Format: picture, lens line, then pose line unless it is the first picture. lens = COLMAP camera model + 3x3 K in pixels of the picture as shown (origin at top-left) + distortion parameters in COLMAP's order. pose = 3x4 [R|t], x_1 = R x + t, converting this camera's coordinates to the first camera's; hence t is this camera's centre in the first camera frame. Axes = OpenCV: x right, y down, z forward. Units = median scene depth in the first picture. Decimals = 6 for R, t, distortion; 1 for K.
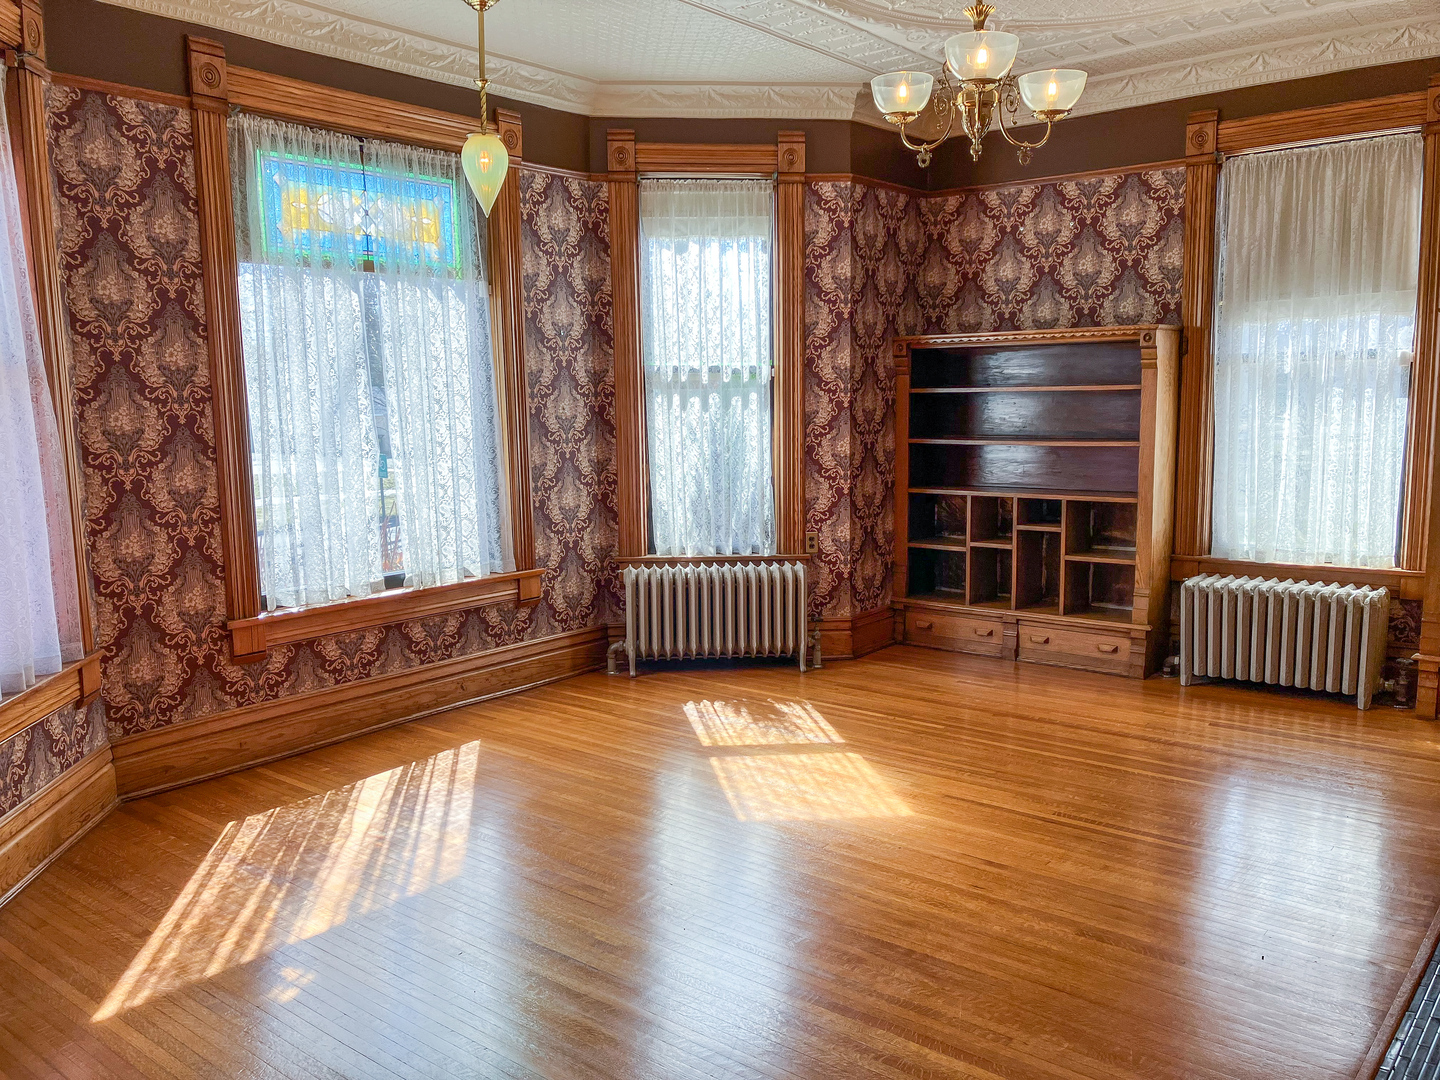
lens RADIAL K [[1170.3, 0, 716.7], [0, 1170.3, 548.6], [0, 0, 1]] dist [0.026373, -0.023208]
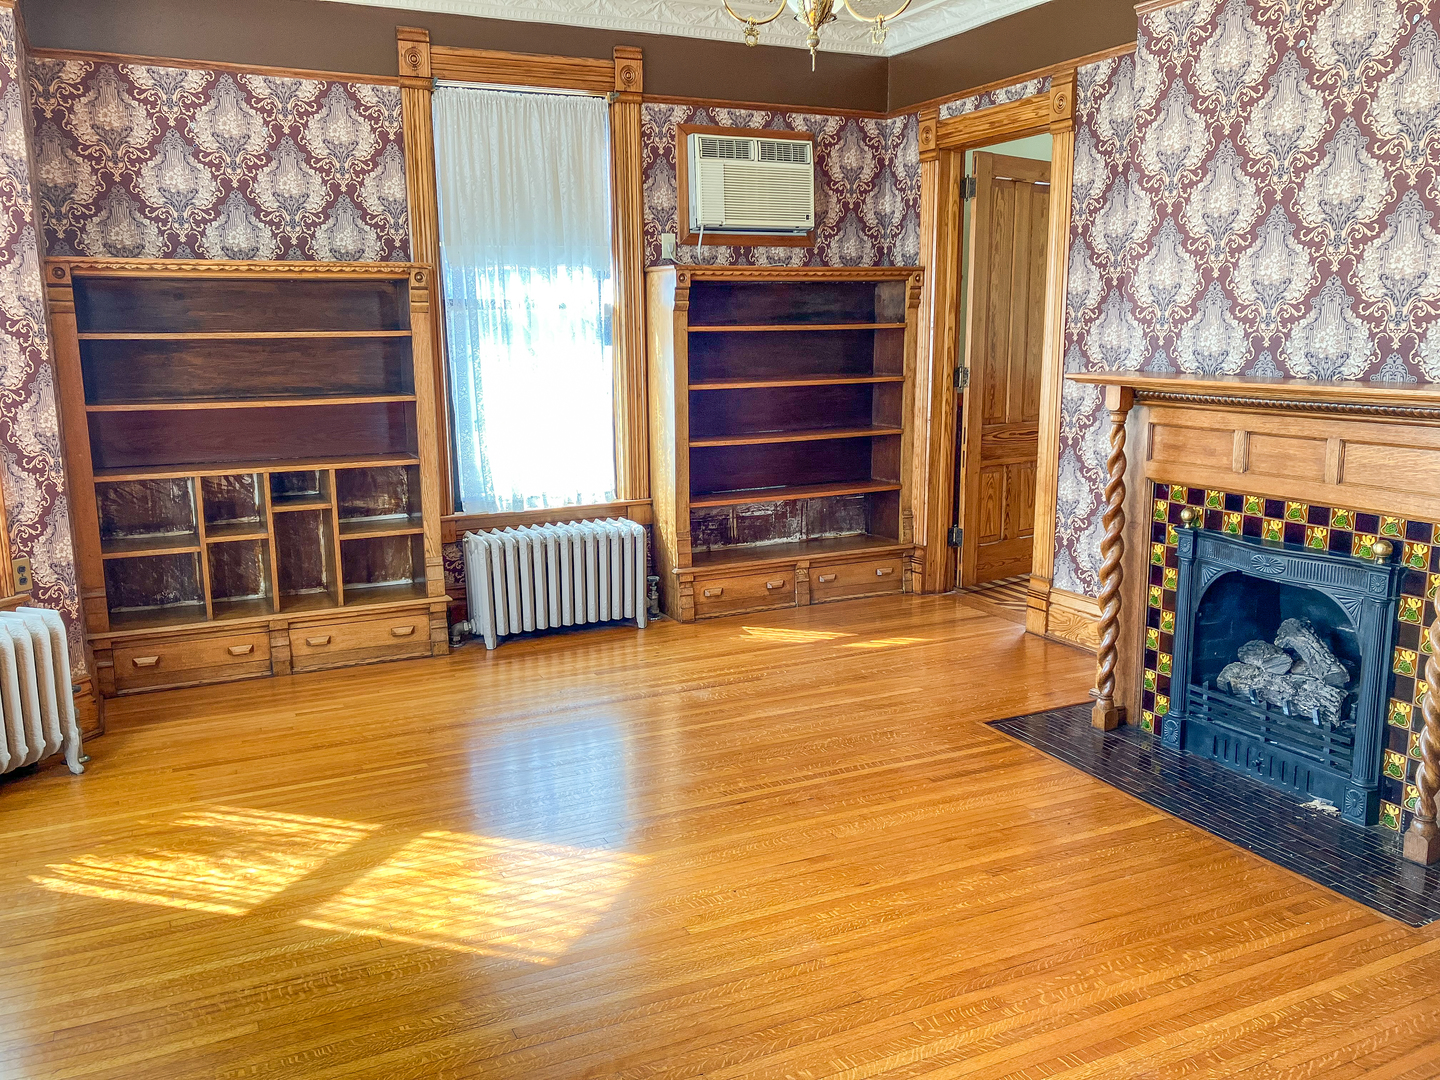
lens RADIAL K [[1170.3, 0, 717.9], [0, 1170.3, 532.9], [0, 0, 1]] dist [0.026373, -0.023208]
pose [[0.423738, -0.147373, 0.893715, -0.353337], [0.124599, 0.986779, 0.103643, -0.050960], [-0.897174, 0.067438, 0.436498, 0.412326]]
